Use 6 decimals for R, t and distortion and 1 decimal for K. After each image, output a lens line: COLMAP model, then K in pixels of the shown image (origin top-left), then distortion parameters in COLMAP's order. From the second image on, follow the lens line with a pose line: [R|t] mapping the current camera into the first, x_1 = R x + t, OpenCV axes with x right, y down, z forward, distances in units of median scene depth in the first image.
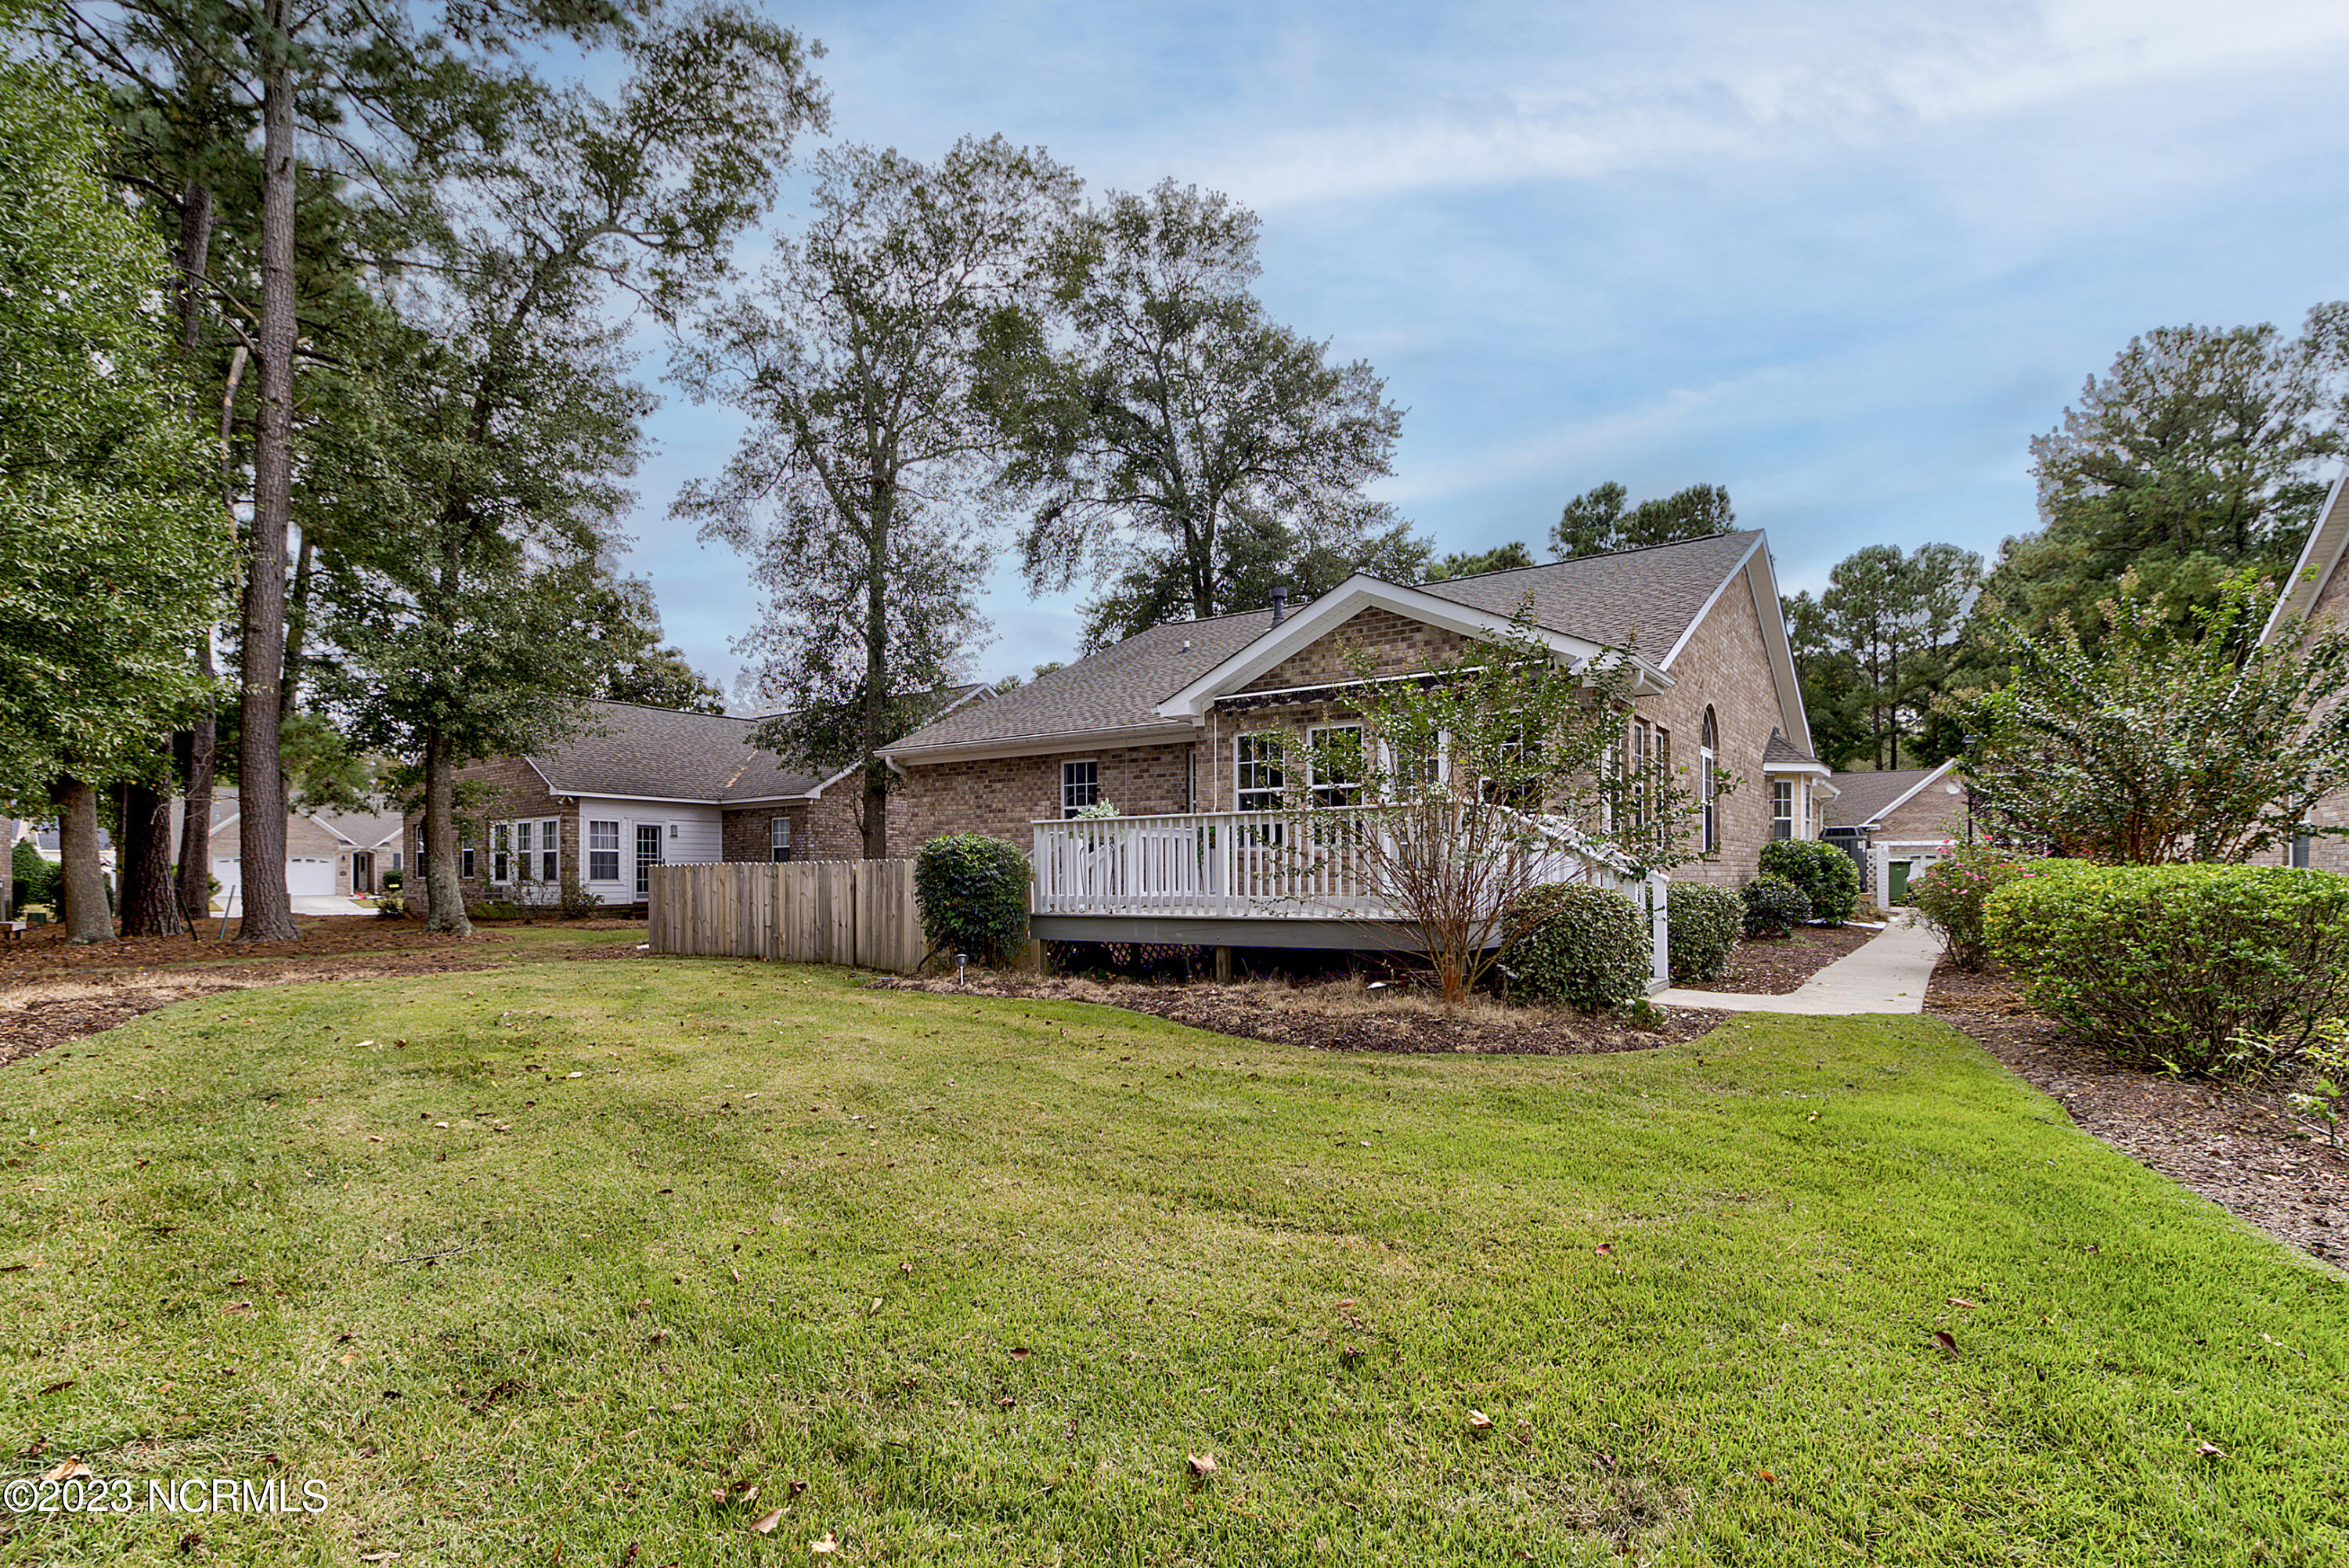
lens RADIAL K [[1124.3, 0, 1175.1], [0, 1124.3, 861.9], [0, 0, 1]] dist [0.001442, -0.000164]
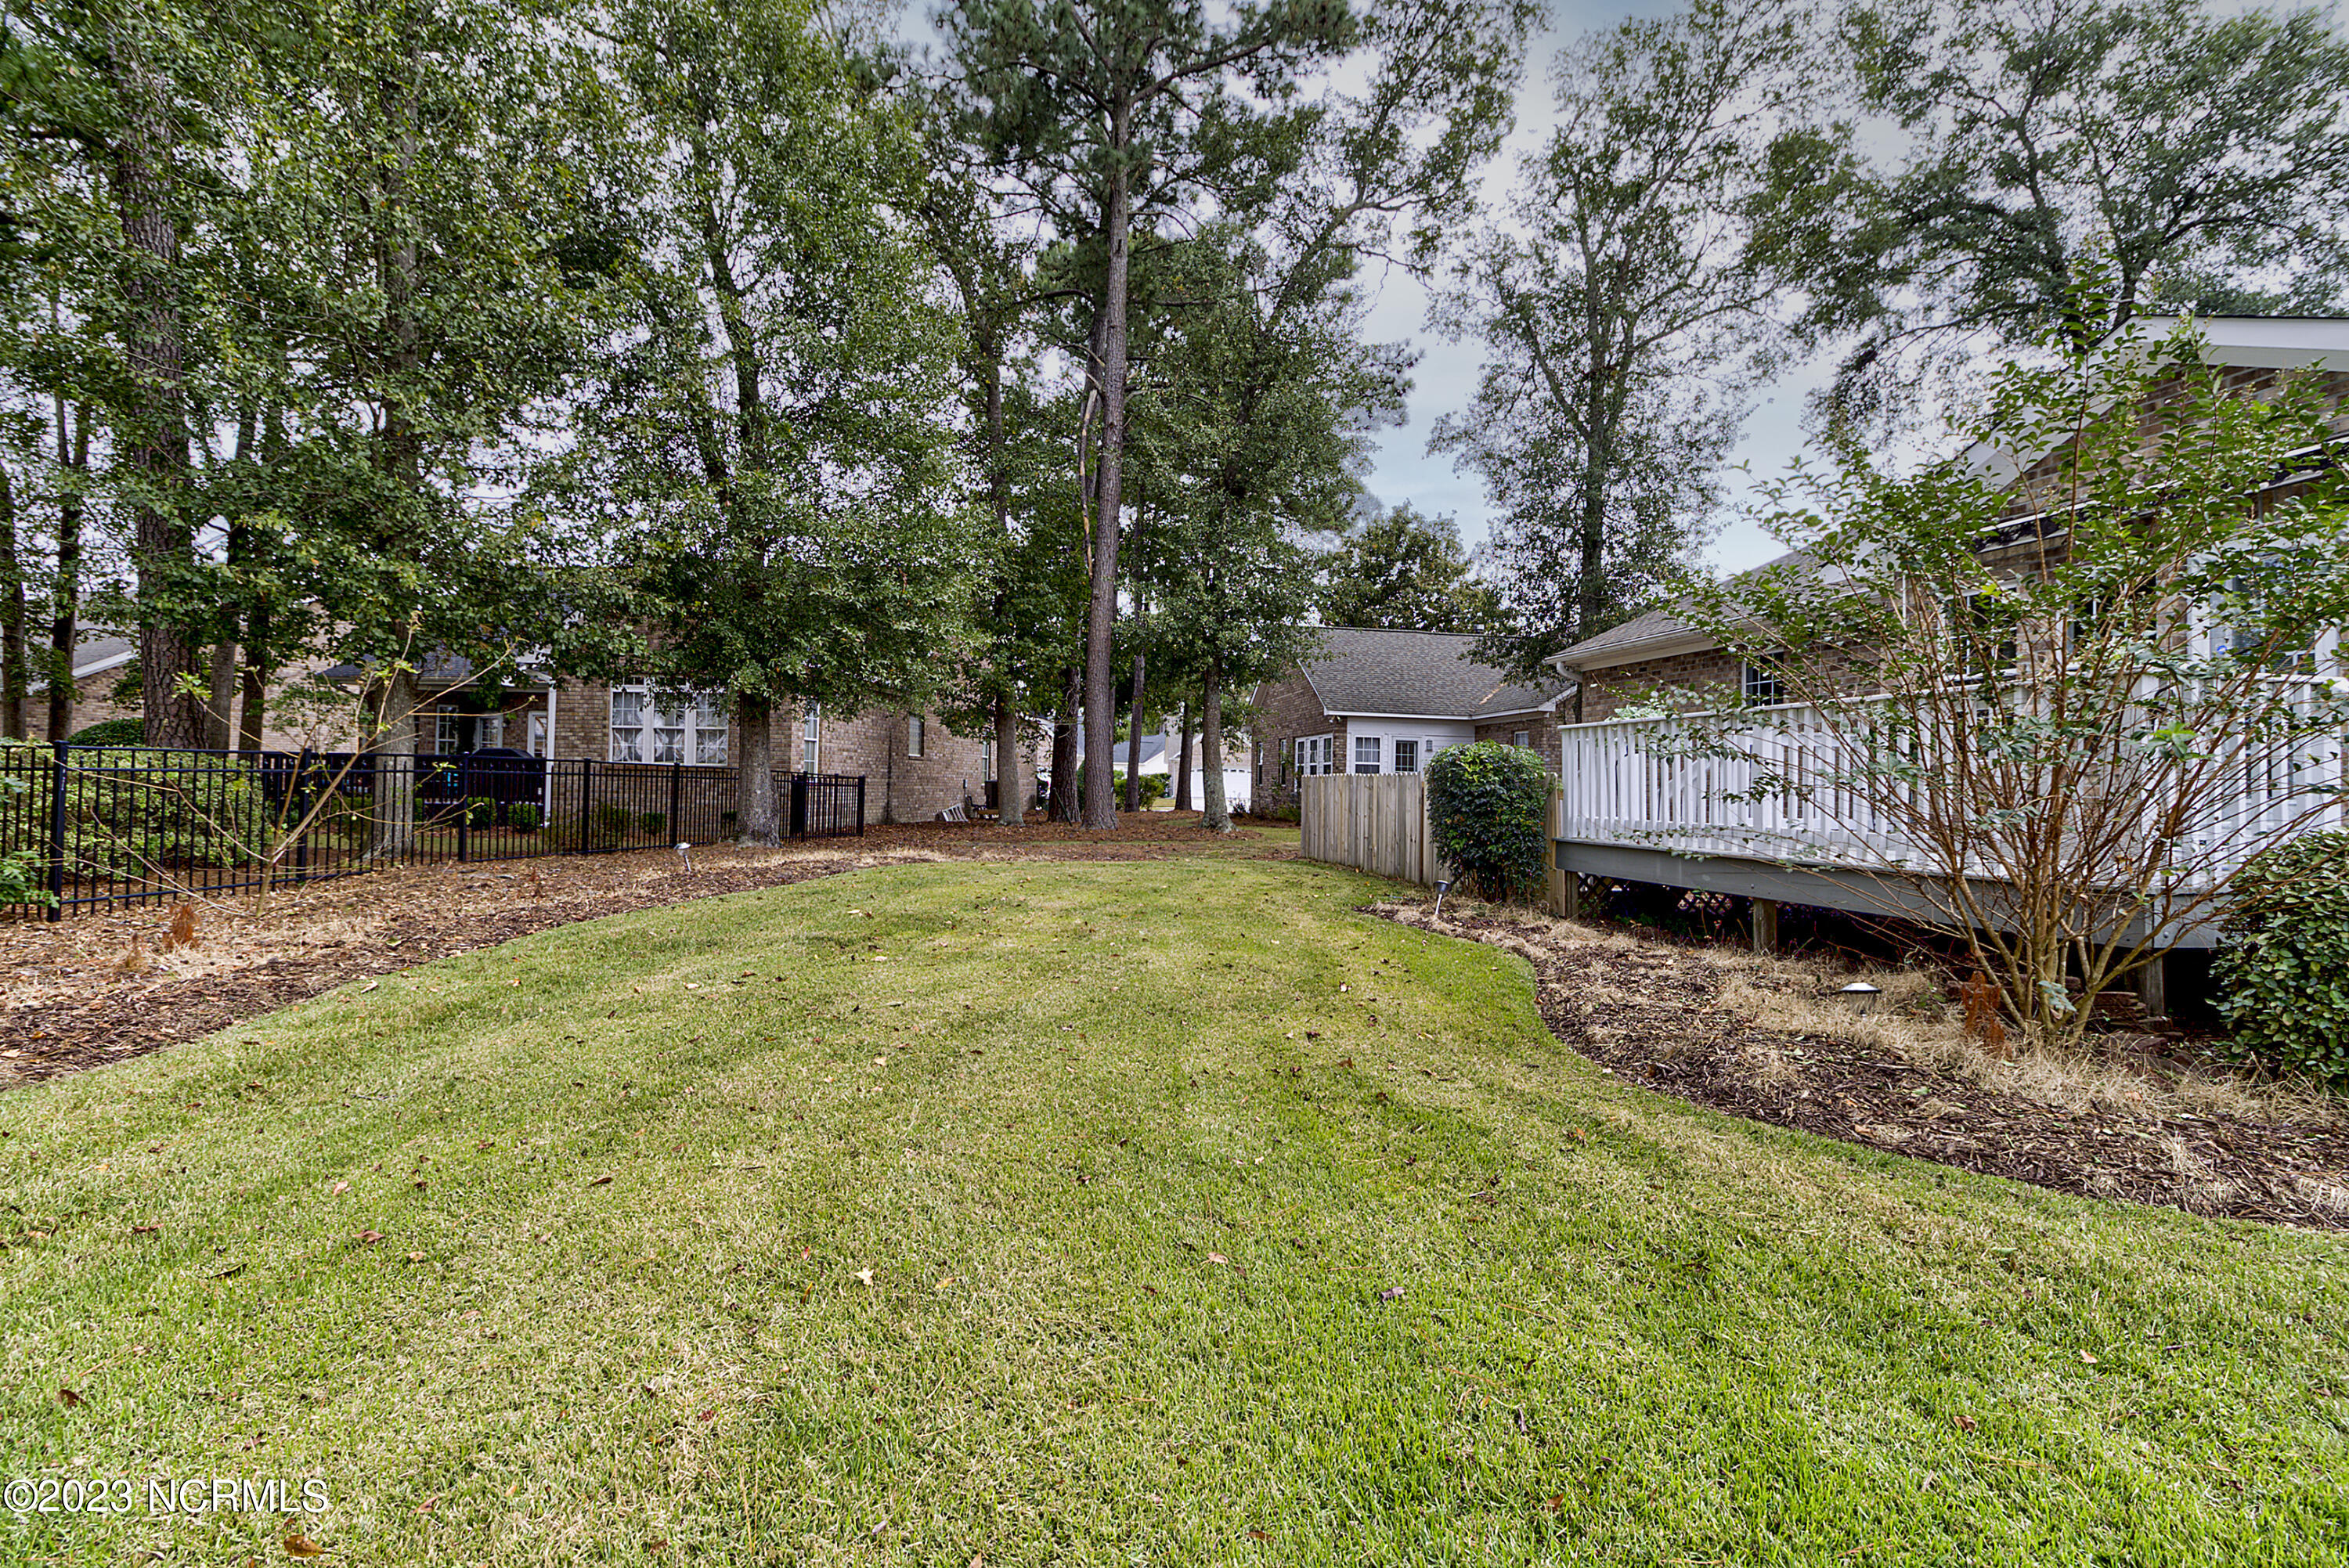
lens RADIAL K [[1075.8, 0, 1171.7], [0, 1075.8, 741.8], [0, 0, 1]] dist [0.023515, -0.014451]
pose [[0.716233, -0.008972, -0.697803, 0.096457], [-0.014760, 0.999499, -0.028001, 0.000845], [0.697705, 0.030355, 0.715742, 0.102269]]
